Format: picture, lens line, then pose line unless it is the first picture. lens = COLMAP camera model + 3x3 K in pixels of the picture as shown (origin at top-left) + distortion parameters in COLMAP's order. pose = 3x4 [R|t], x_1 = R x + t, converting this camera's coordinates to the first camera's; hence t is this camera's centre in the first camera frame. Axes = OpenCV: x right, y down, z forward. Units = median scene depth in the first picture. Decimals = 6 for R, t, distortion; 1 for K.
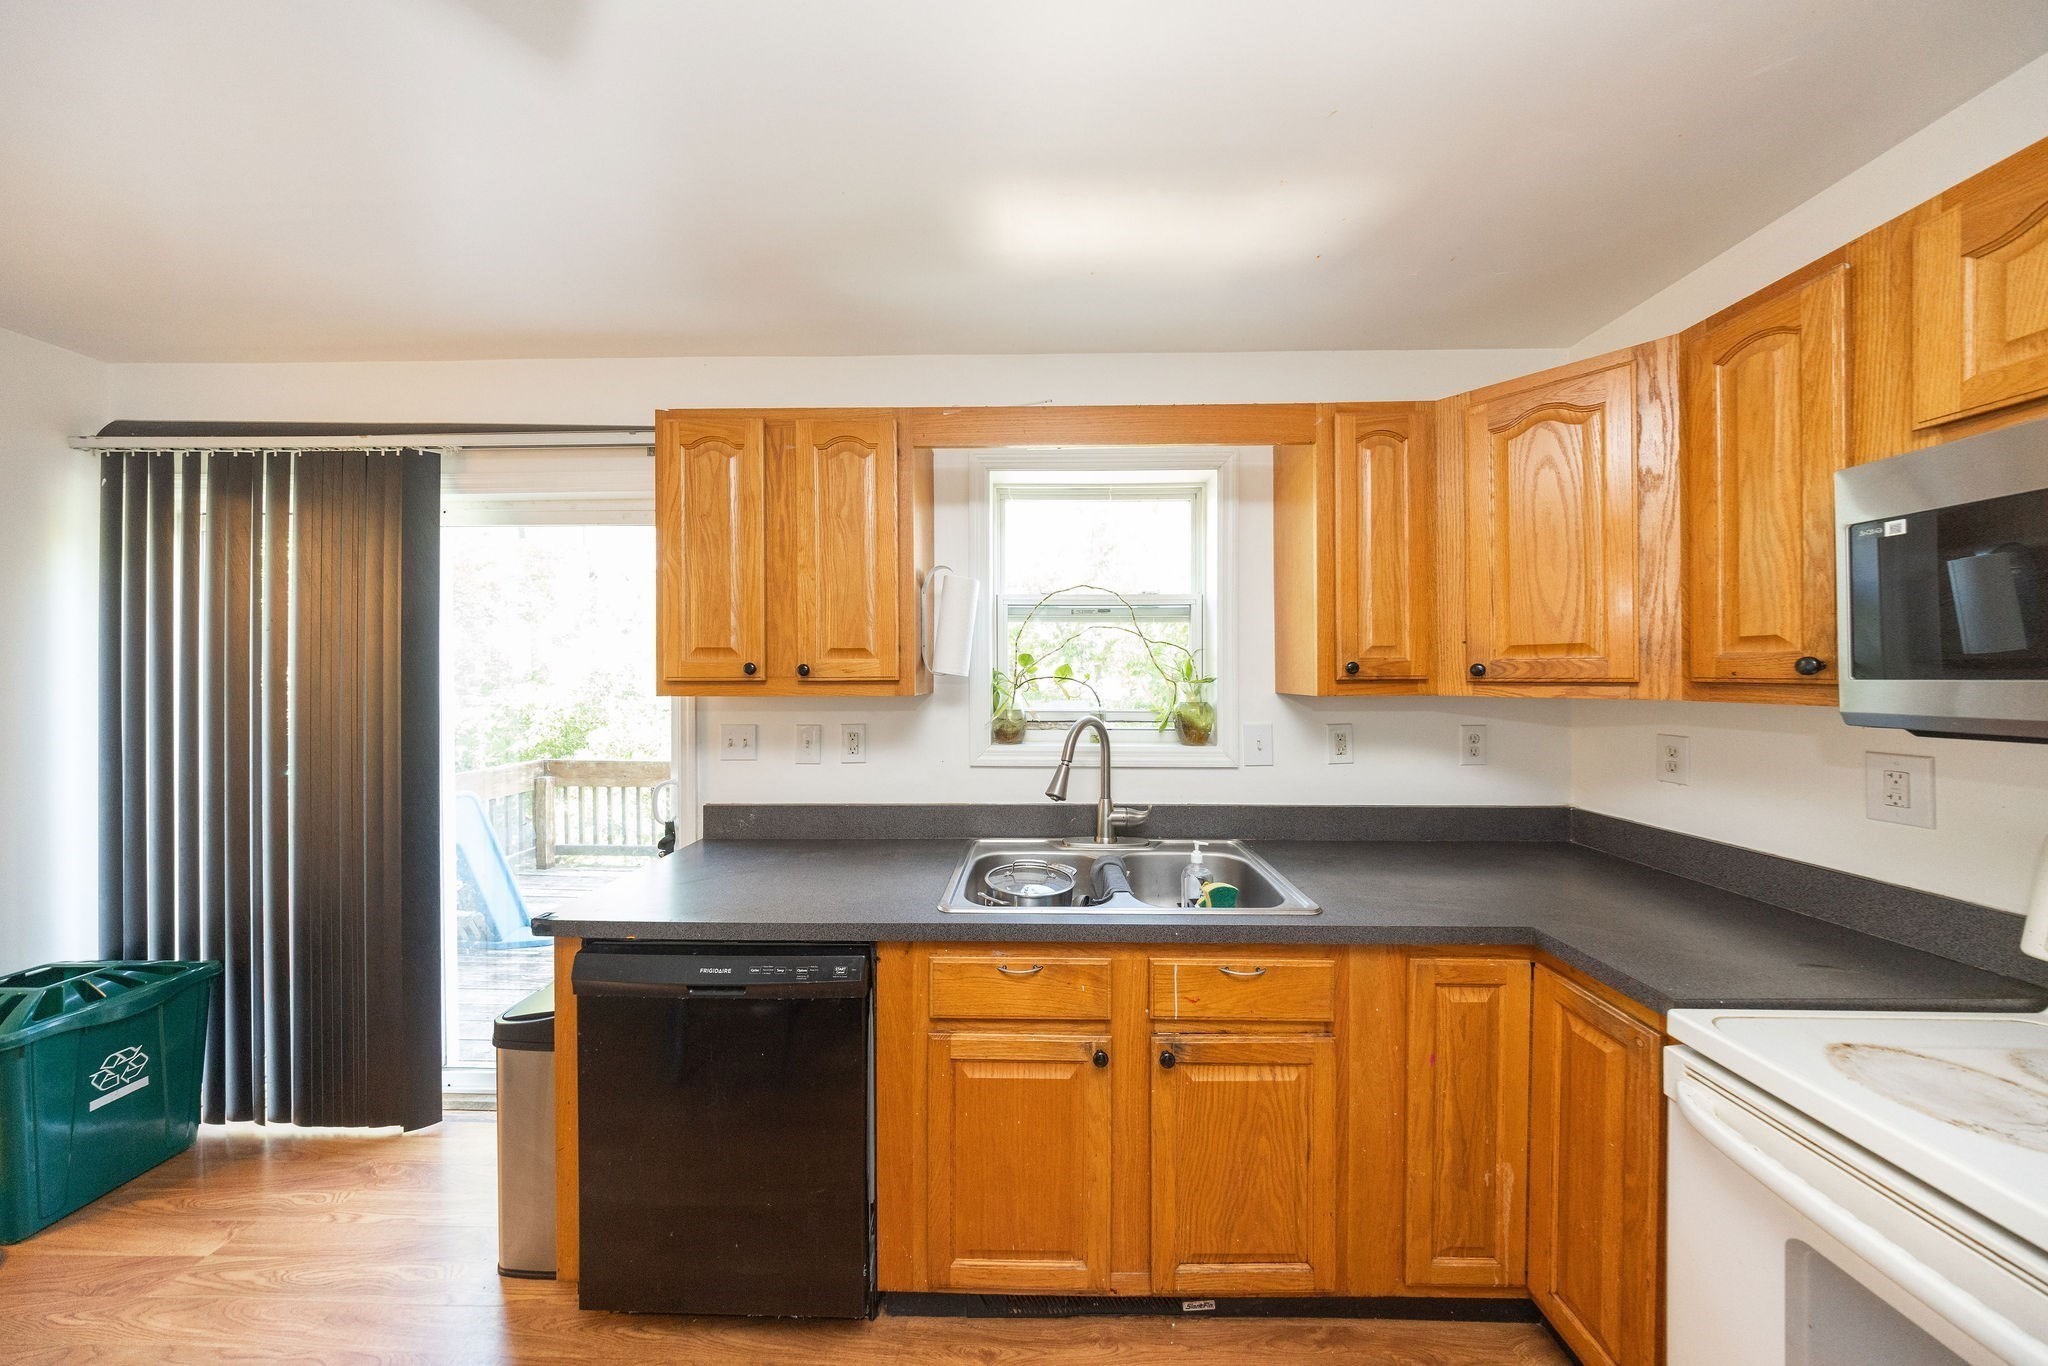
lens RADIAL K [[592.7, 0, 1031.7], [0, 592.7, 676.0], [0, 0, 1]] dist [-0.000368, 0.000024]
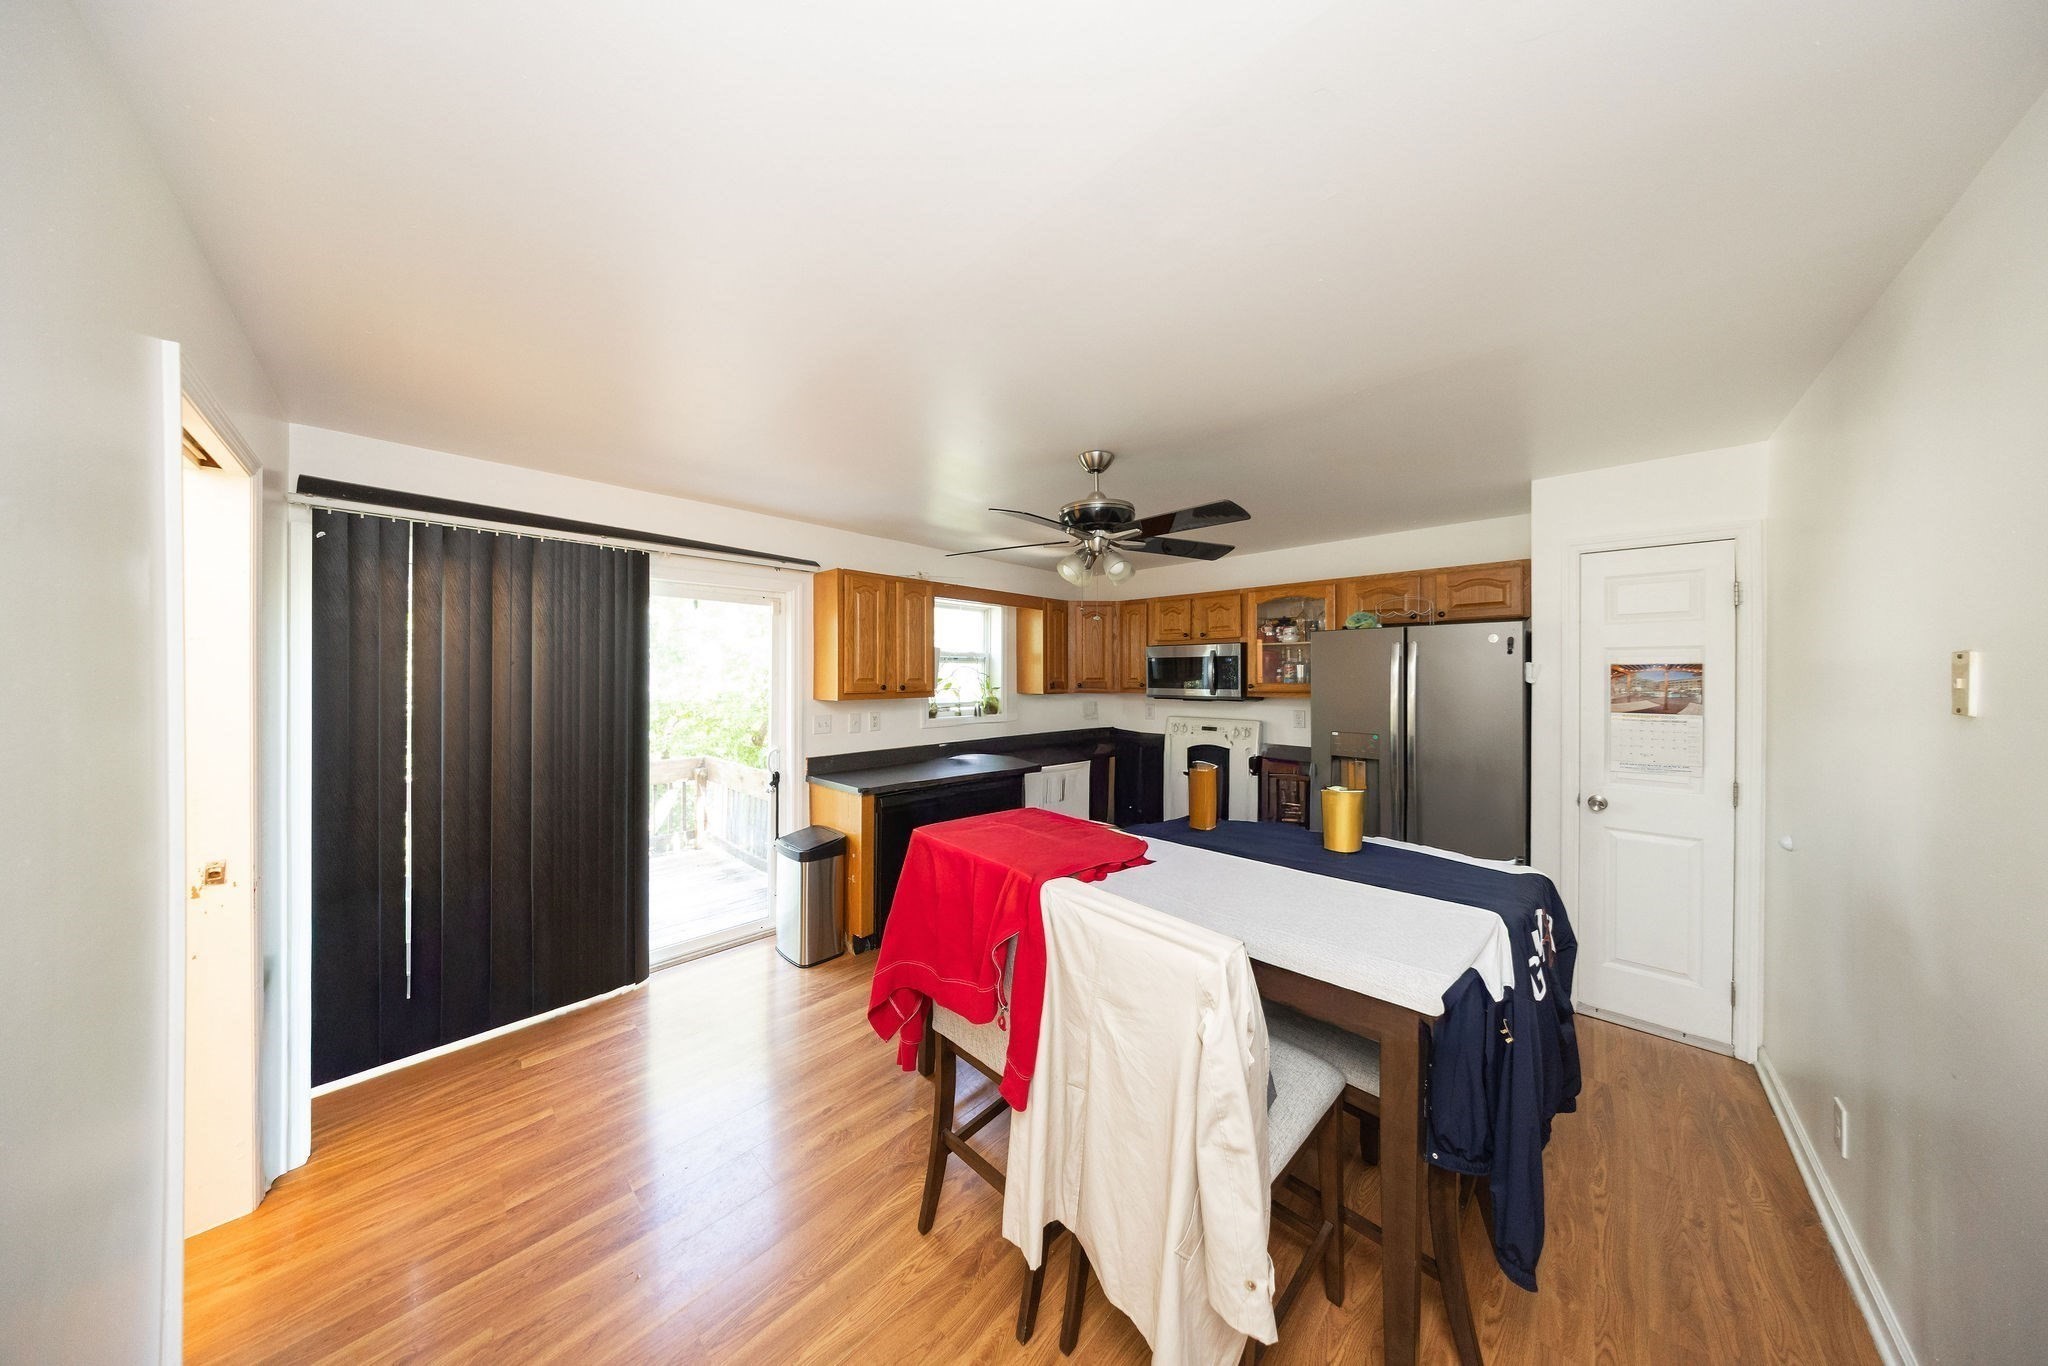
lens RADIAL K [[592.7, 0, 1031.7], [0, 592.7, 676.0], [0, 0, 1]] dist [-0.000368, 0.000024]
pose [[0.682566, 0.001554, 0.730823, -1.771139], [-0.001626, 0.999998, -0.000607, -0.054372], [-0.730823, -0.000775, 0.682567, -1.028003]]
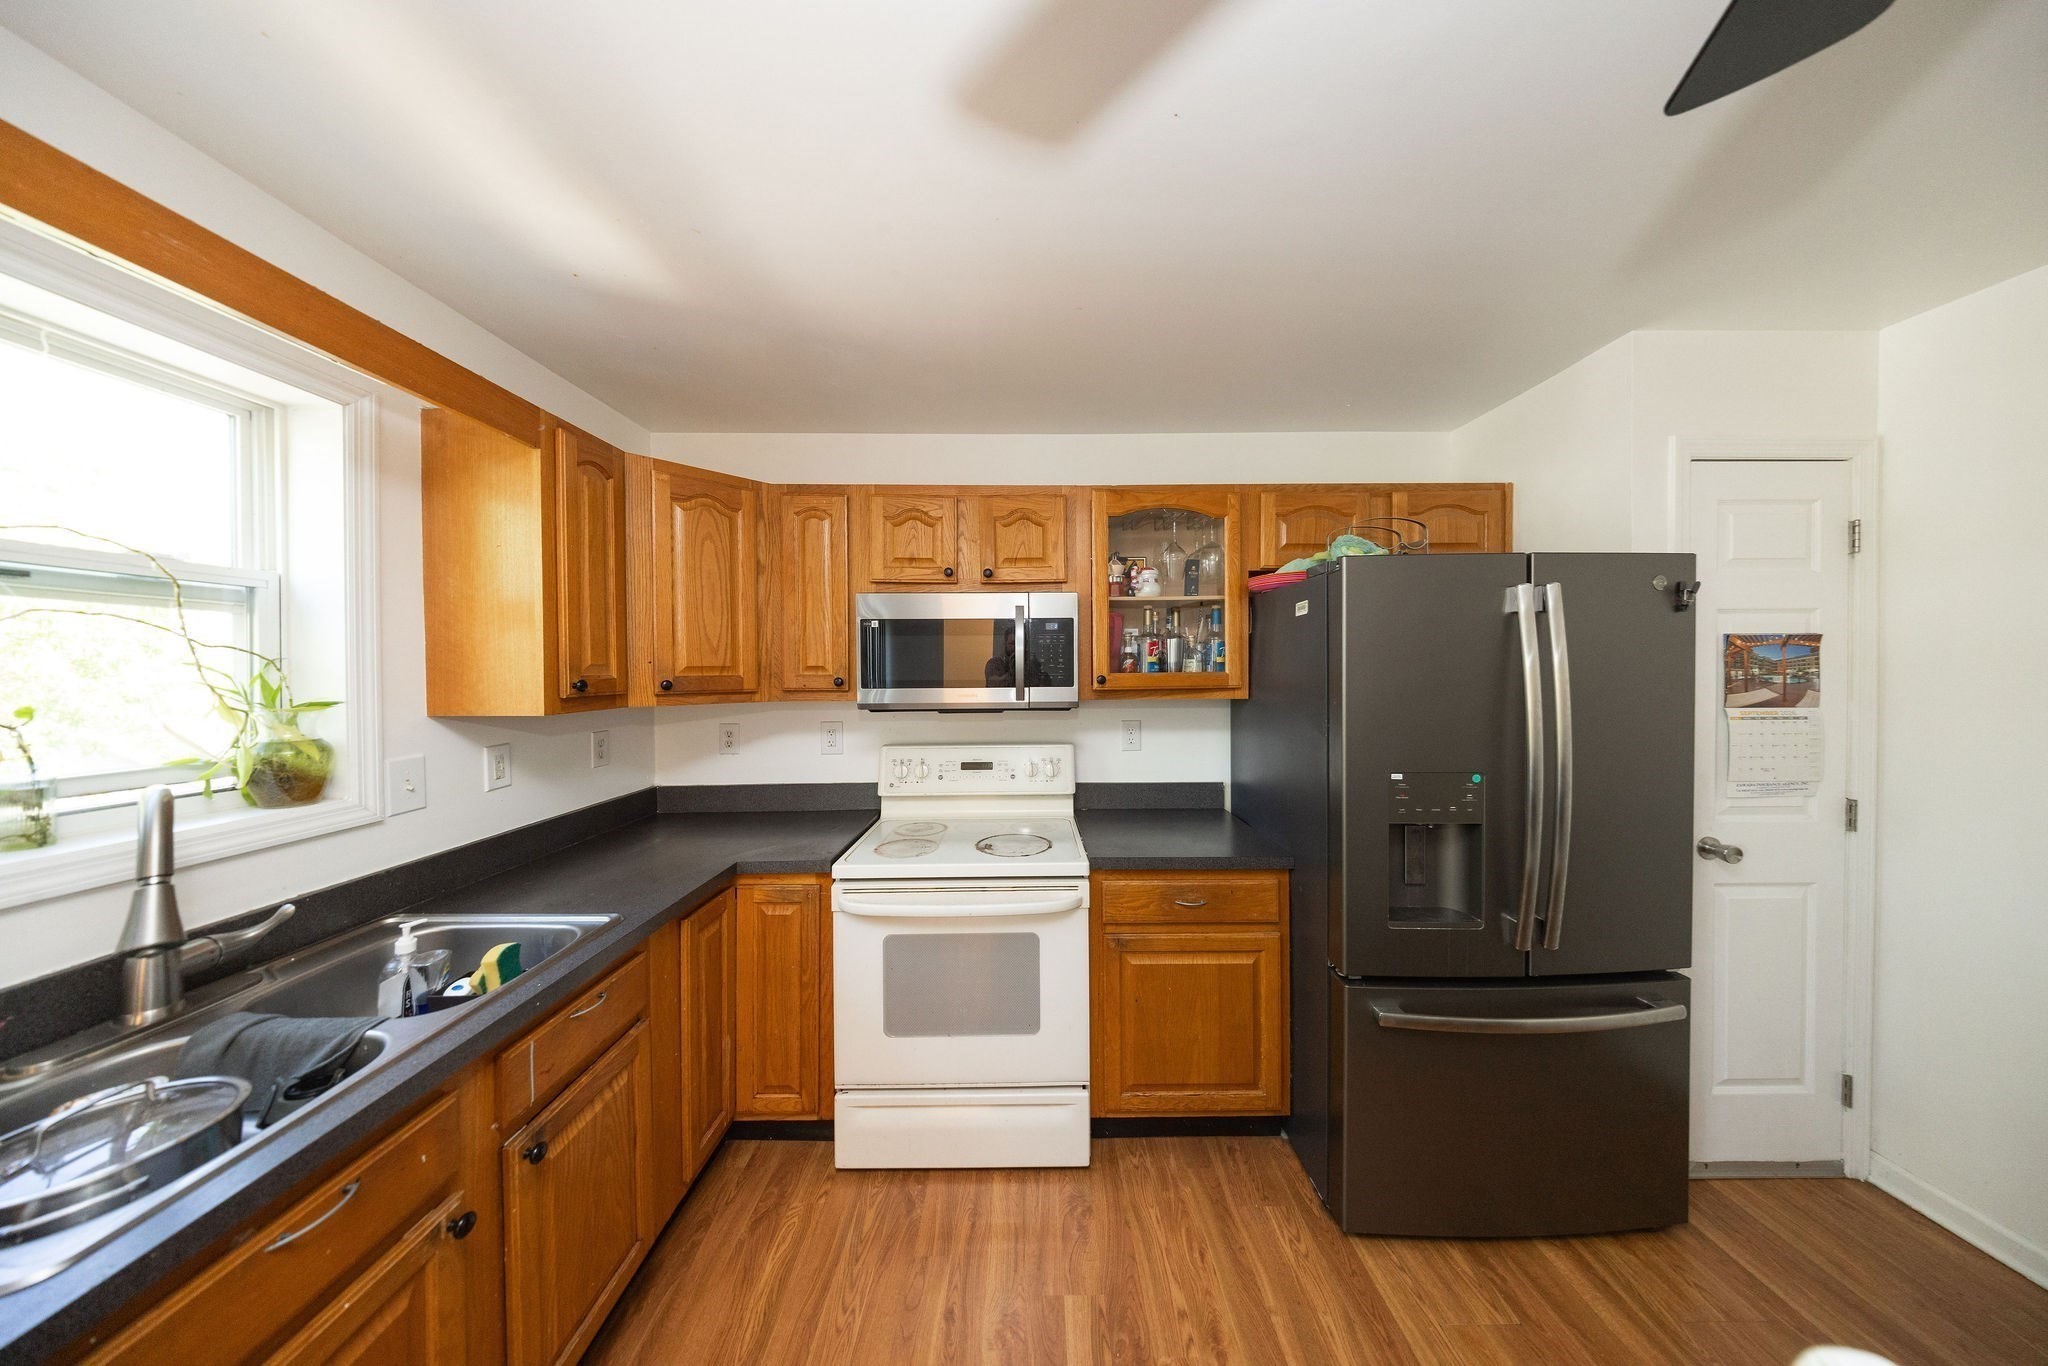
lens RADIAL K [[592.7, 0, 1031.7], [0, 592.7, 676.0], [0, 0, 1]] dist [-0.000368, 0.000024]
pose [[-0.018701, -0.007761, 0.999795, -0.488031], [0.006823, 0.999946, 0.007890, -0.031722], [-0.999802, 0.006969, -0.018647, 0.231109]]
